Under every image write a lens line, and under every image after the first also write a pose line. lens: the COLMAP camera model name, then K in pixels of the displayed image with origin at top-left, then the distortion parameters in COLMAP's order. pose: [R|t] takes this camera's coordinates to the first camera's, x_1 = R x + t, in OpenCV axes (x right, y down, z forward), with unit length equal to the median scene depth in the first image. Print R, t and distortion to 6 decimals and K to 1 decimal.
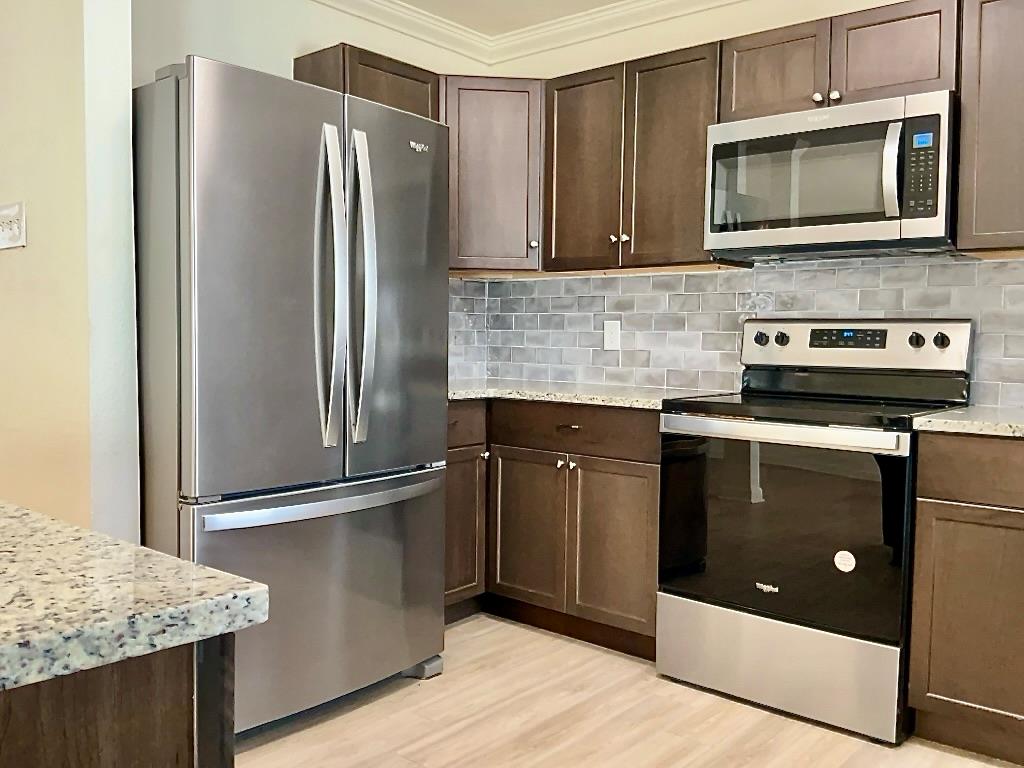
lens RADIAL K [[873.8, 0, 525.0], [0, 873.8, 383.0], [0, 0, 1]] dist [0.082192, -0.248886]
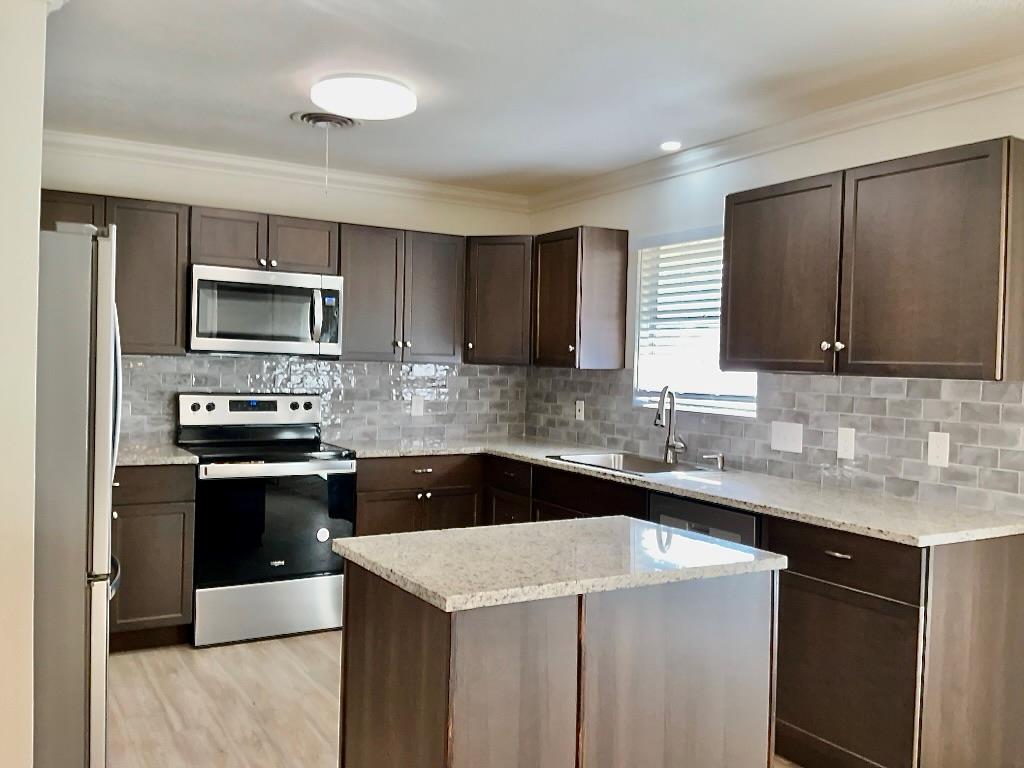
lens RADIAL K [[873.8, 0, 525.0], [0, 873.8, 383.0], [0, 0, 1]] dist [0.082192, -0.248886]
pose [[0.309467, -0.024673, 0.950590, -1.038930], [0.028784, 0.999448, 0.016571, -0.108270], [-0.950475, 0.022233, 0.310006, 0.035804]]
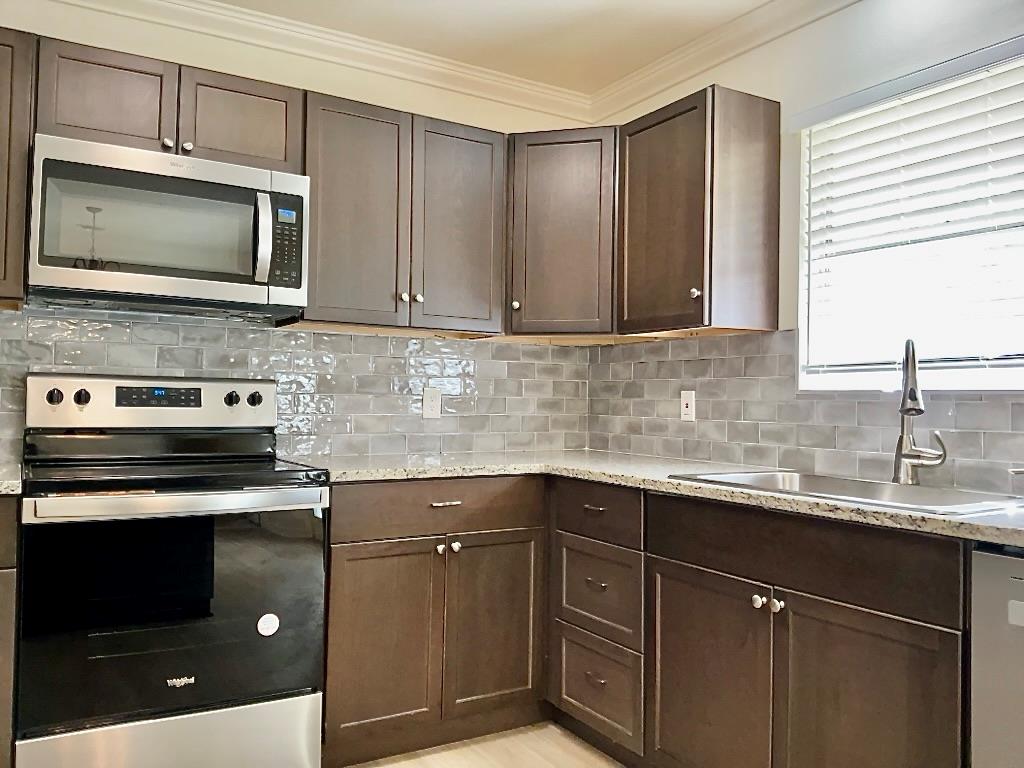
lens RADIAL K [[801.9, 0, 510.5], [0, 801.9, 378.4], [0, 0, 1]] dist [0.085649, -0.213114]
pose [[0.310913, 0.020454, 0.950218, -0.359714], [0.040309, 0.998585, -0.034685, -0.026183], [-0.949583, 0.049086, 0.309648, 0.384361]]
